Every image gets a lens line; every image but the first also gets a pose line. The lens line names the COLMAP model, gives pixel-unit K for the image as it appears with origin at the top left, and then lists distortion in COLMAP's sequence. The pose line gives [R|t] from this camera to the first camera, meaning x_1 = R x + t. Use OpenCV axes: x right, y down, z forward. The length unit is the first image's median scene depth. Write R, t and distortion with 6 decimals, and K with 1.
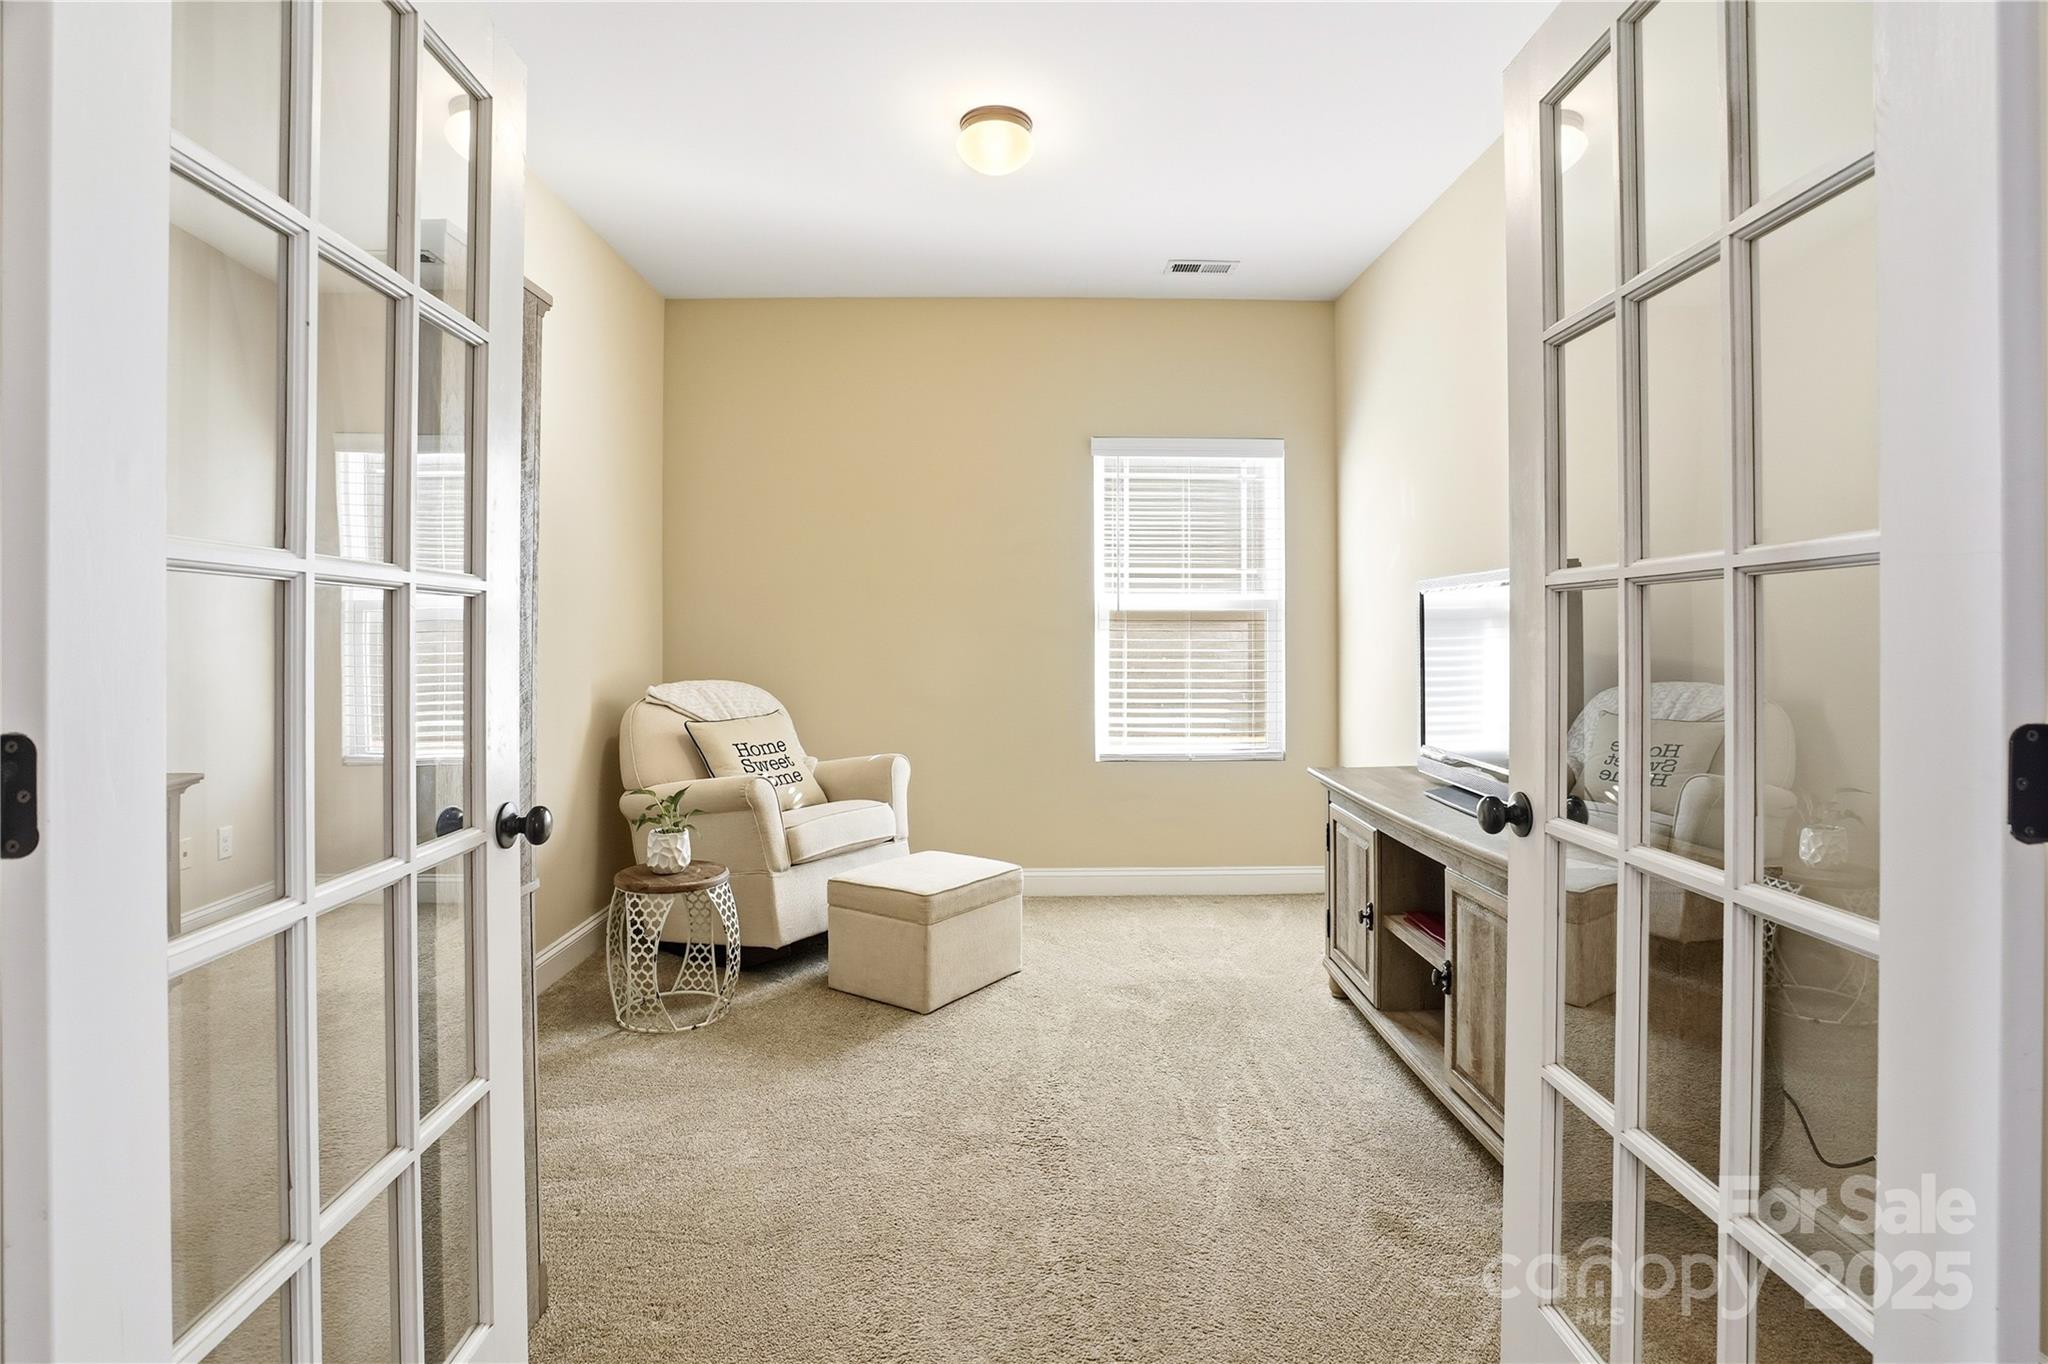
lens RADIAL K [[1001.0, 0, 1027.8], [0, 1001.0, 622.3], [0, 0, 1]] dist [-0.058198, 0.024514]
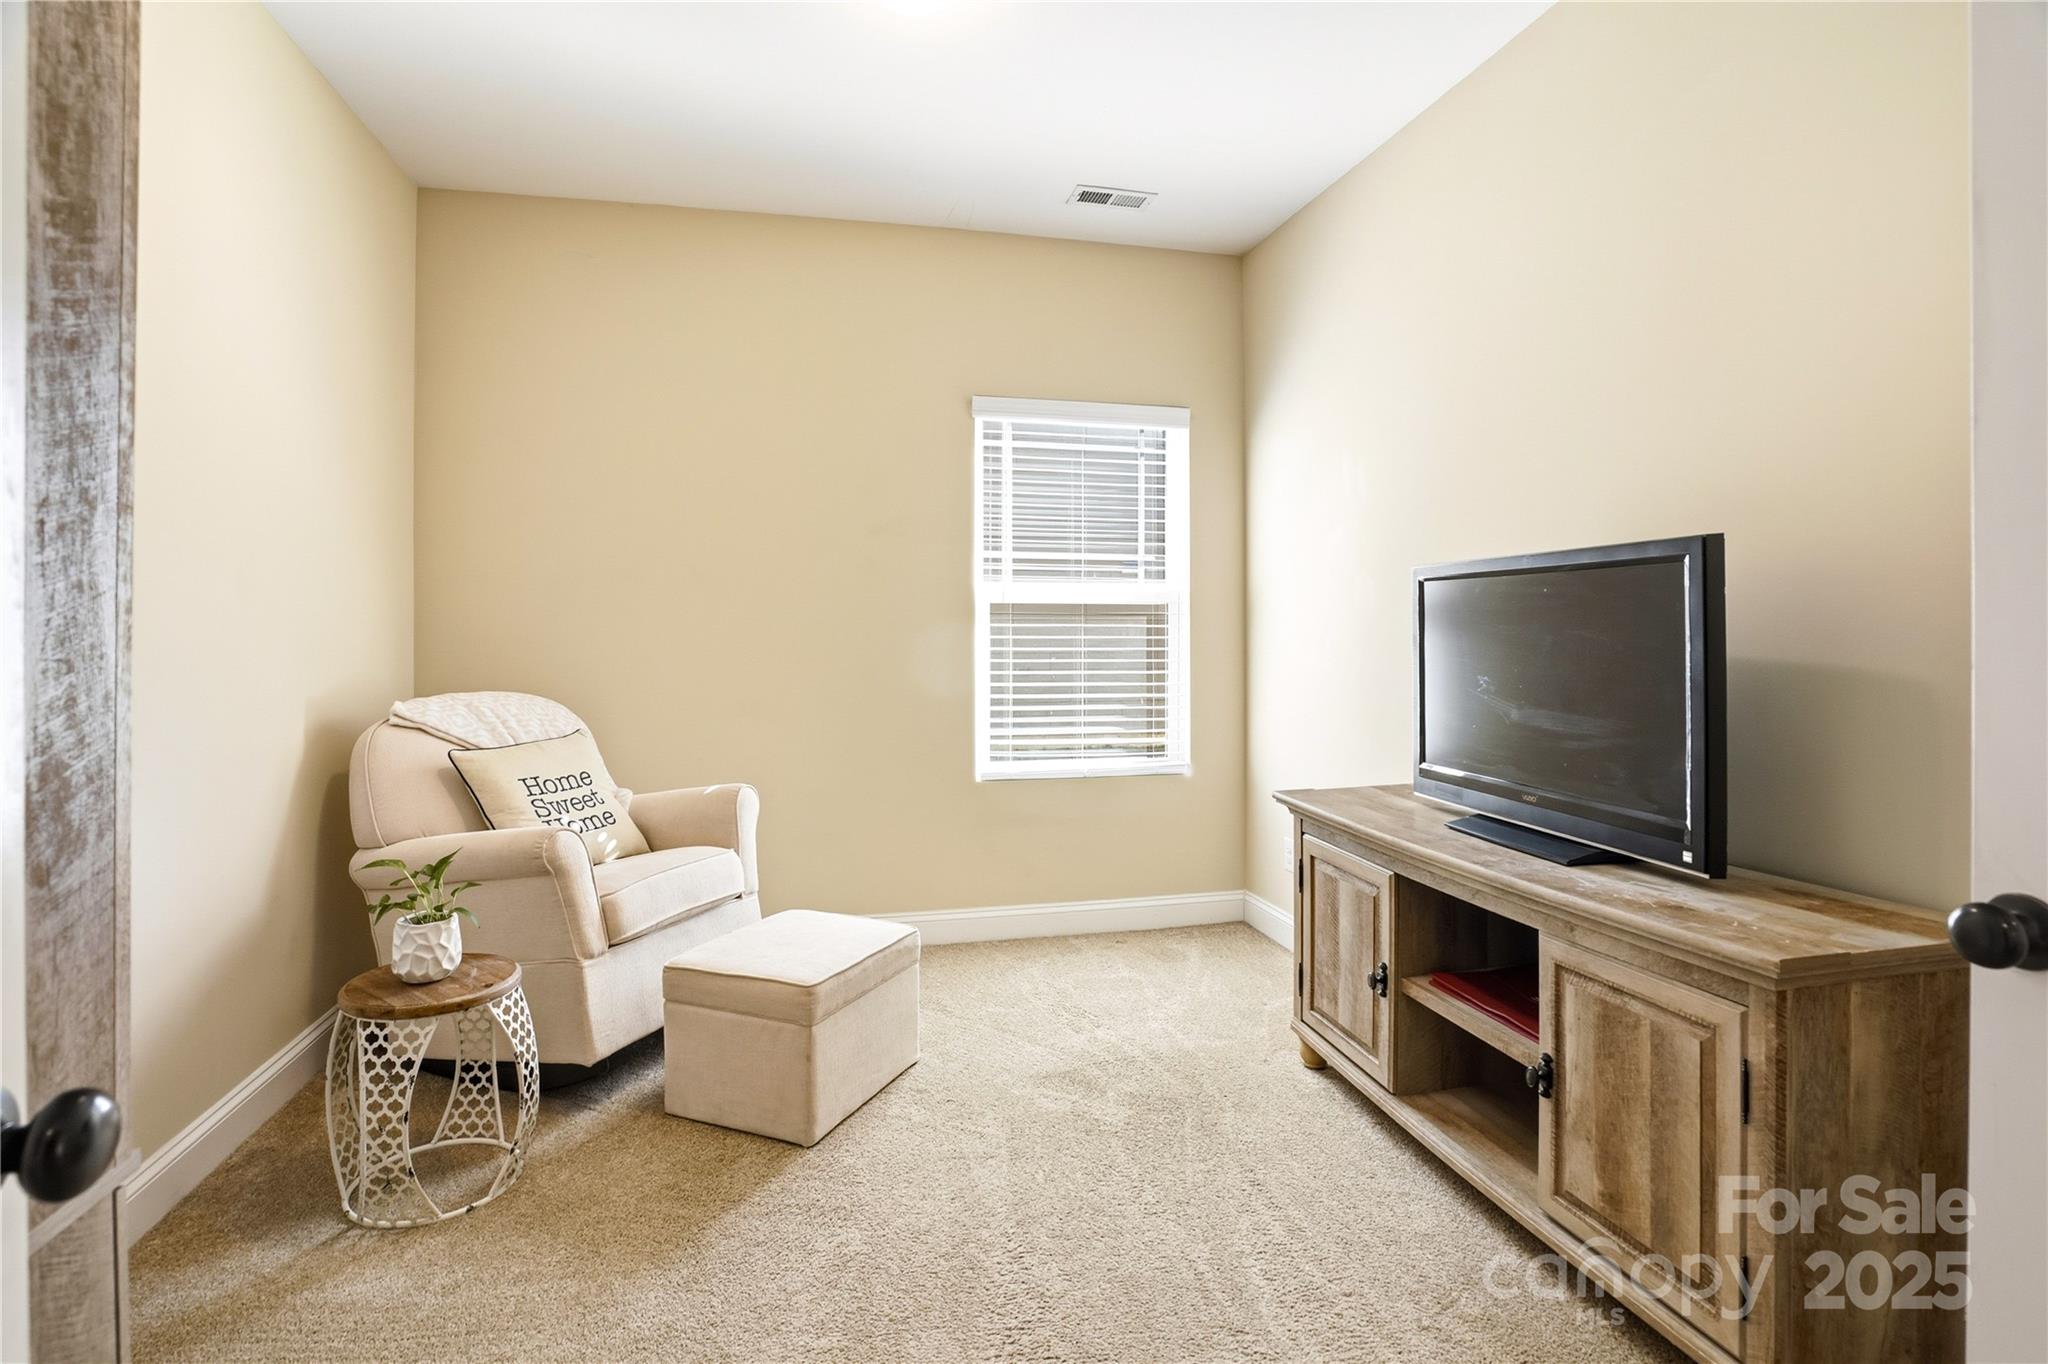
lens RADIAL K [[1001.0, 0, 1027.8], [0, 1001.0, 622.3], [0, 0, 1]] dist [-0.058198, 0.024514]
pose [[0.978045, 0.001779, 0.208387, -0.093052], [-0.002635, 0.999989, 0.003829, 0.002894], [-0.208378, -0.004294, 0.978039, 0.241836]]
